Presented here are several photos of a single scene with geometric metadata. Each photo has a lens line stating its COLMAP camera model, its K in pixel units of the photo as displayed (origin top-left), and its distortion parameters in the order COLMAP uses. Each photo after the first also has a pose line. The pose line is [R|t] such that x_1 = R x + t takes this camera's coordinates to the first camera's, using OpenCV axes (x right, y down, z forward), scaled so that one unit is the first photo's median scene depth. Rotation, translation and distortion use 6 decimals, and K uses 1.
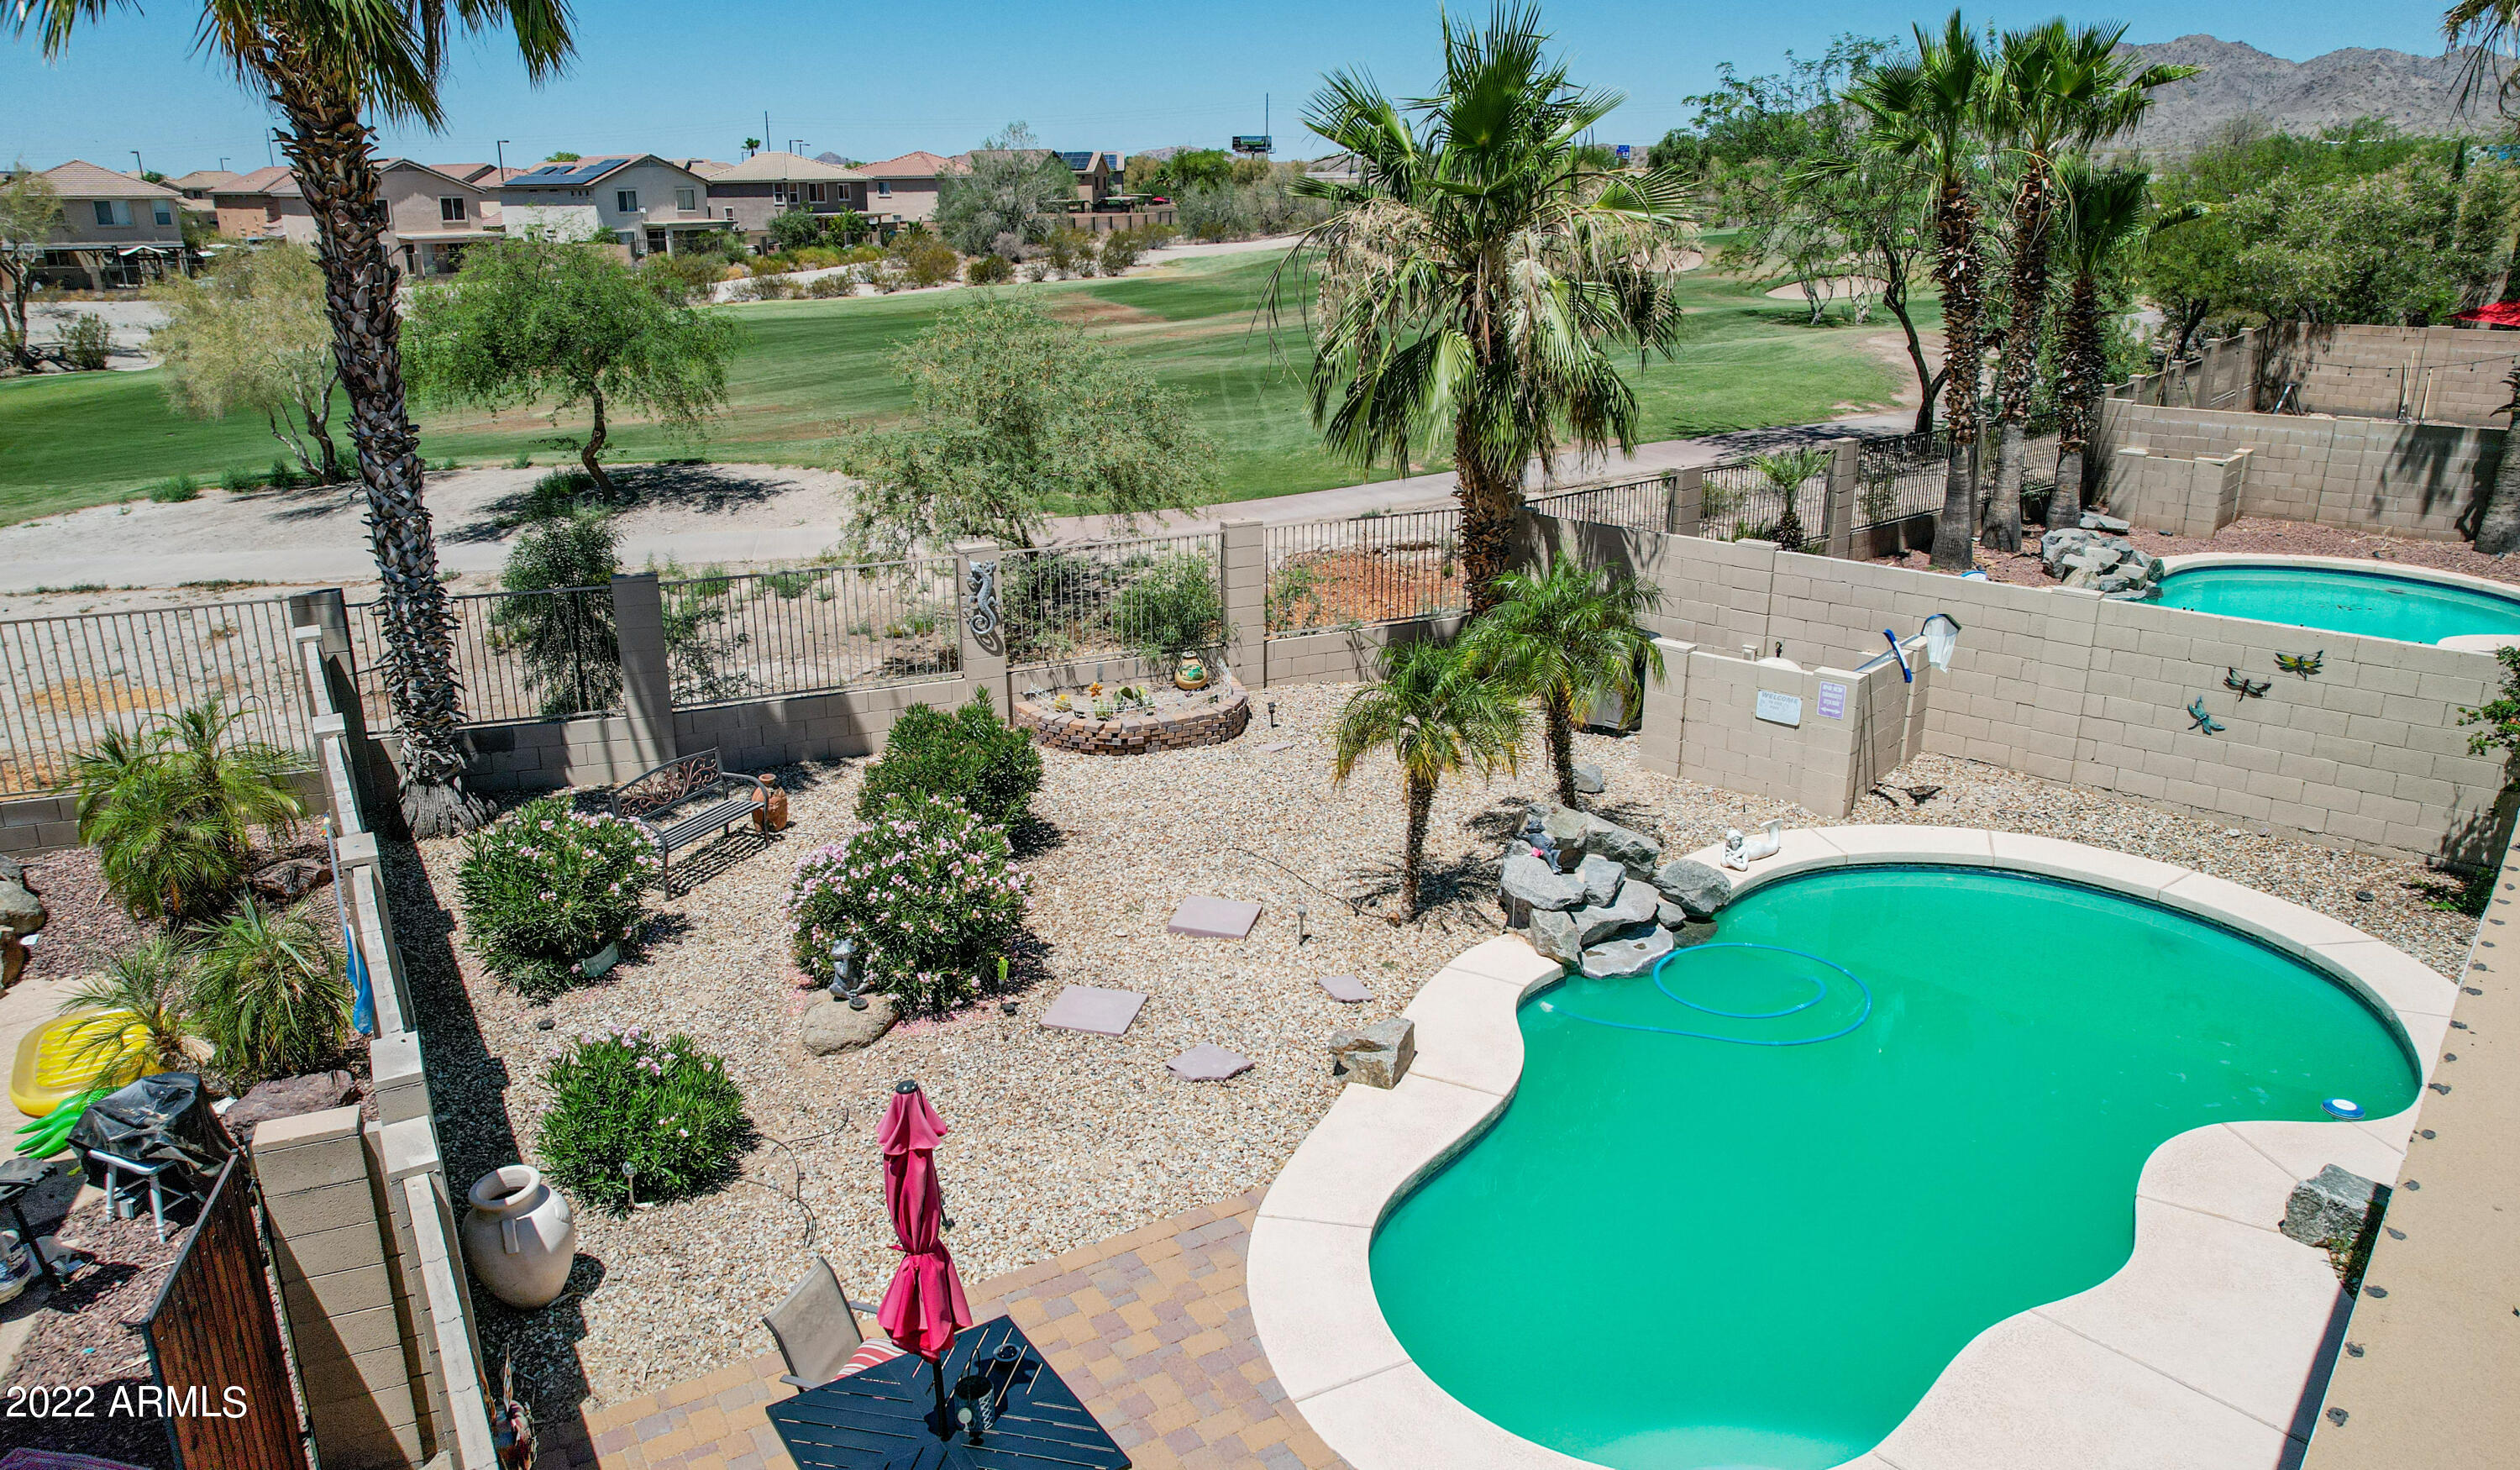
lens RADIAL K [[1690.2, 0, 1224.8], [0, 1690.2, 728.8], [0, 0, 1]] dist [-0.081318, 0.076091]
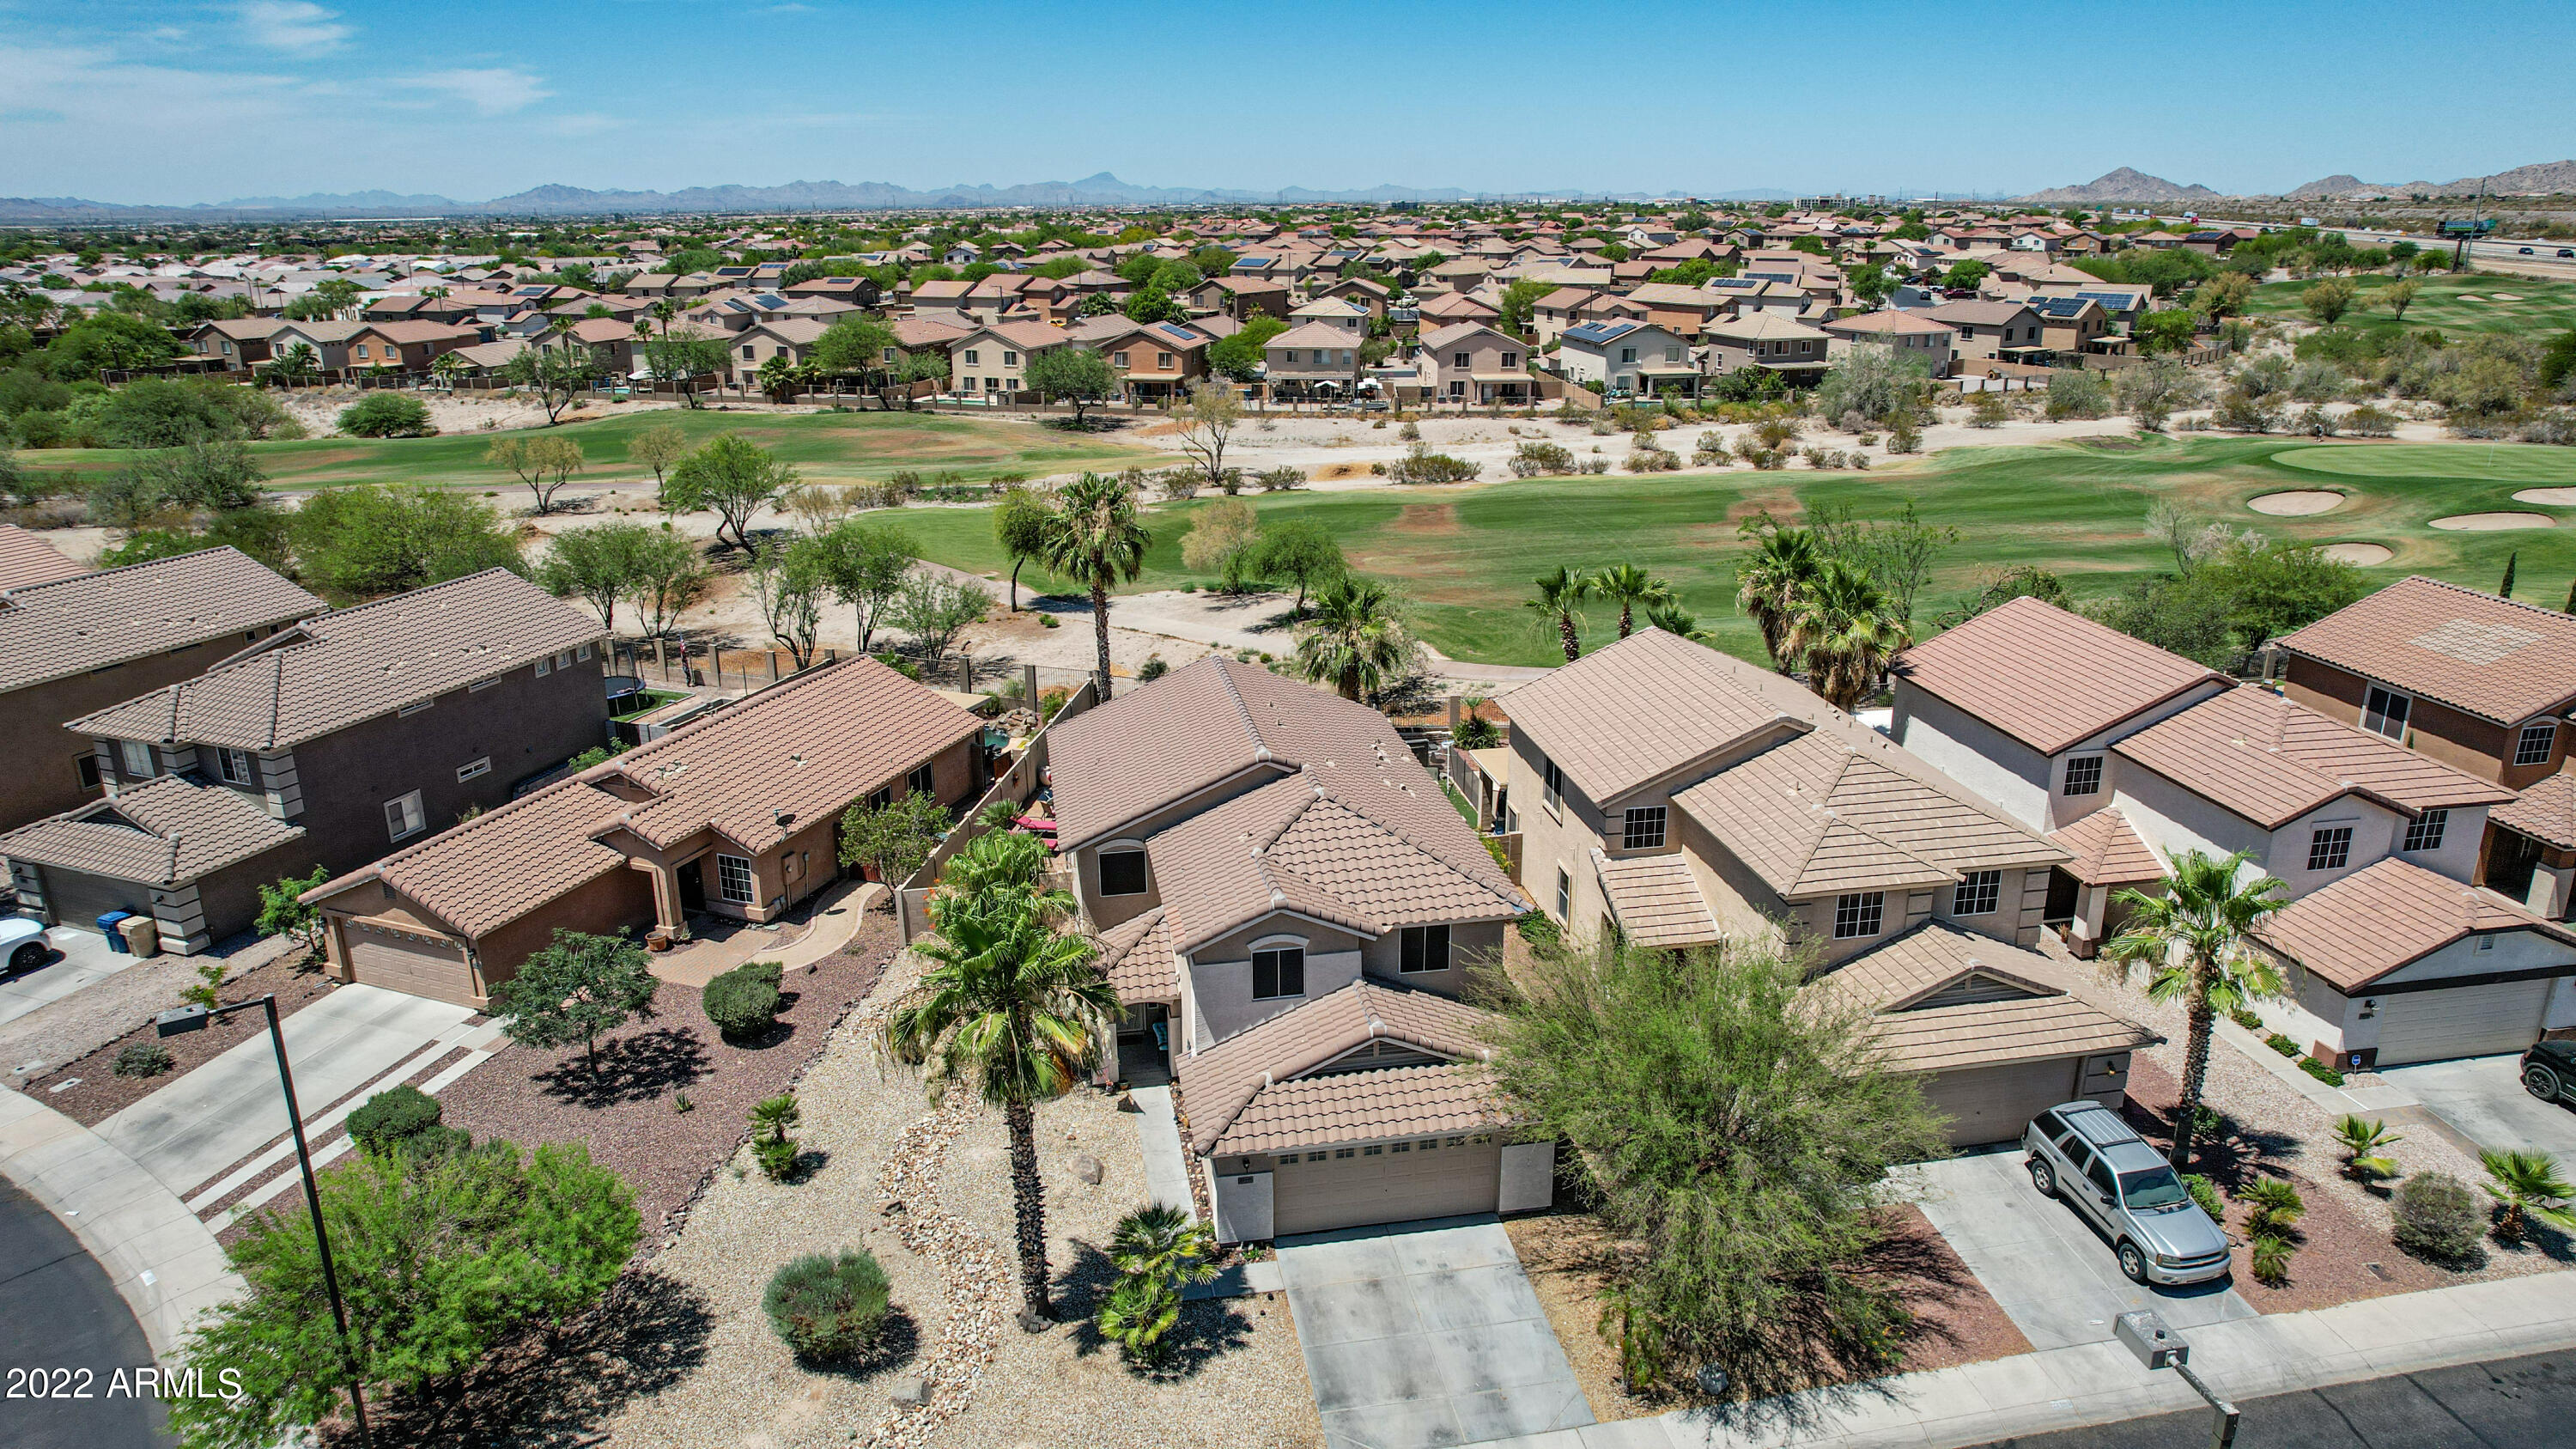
lens RADIAL K [[1650.3, 0, 1300.3], [0, 1650.3, 715.9], [0, 0, 1]] dist [-0.079285, 0.074007]
pose [[0.780041, 0.193190, -0.595158, 2.669905], [-0.195010, 0.978831, 0.062142, -0.353539], [0.594564, 0.067588, 0.801202, -2.358939]]
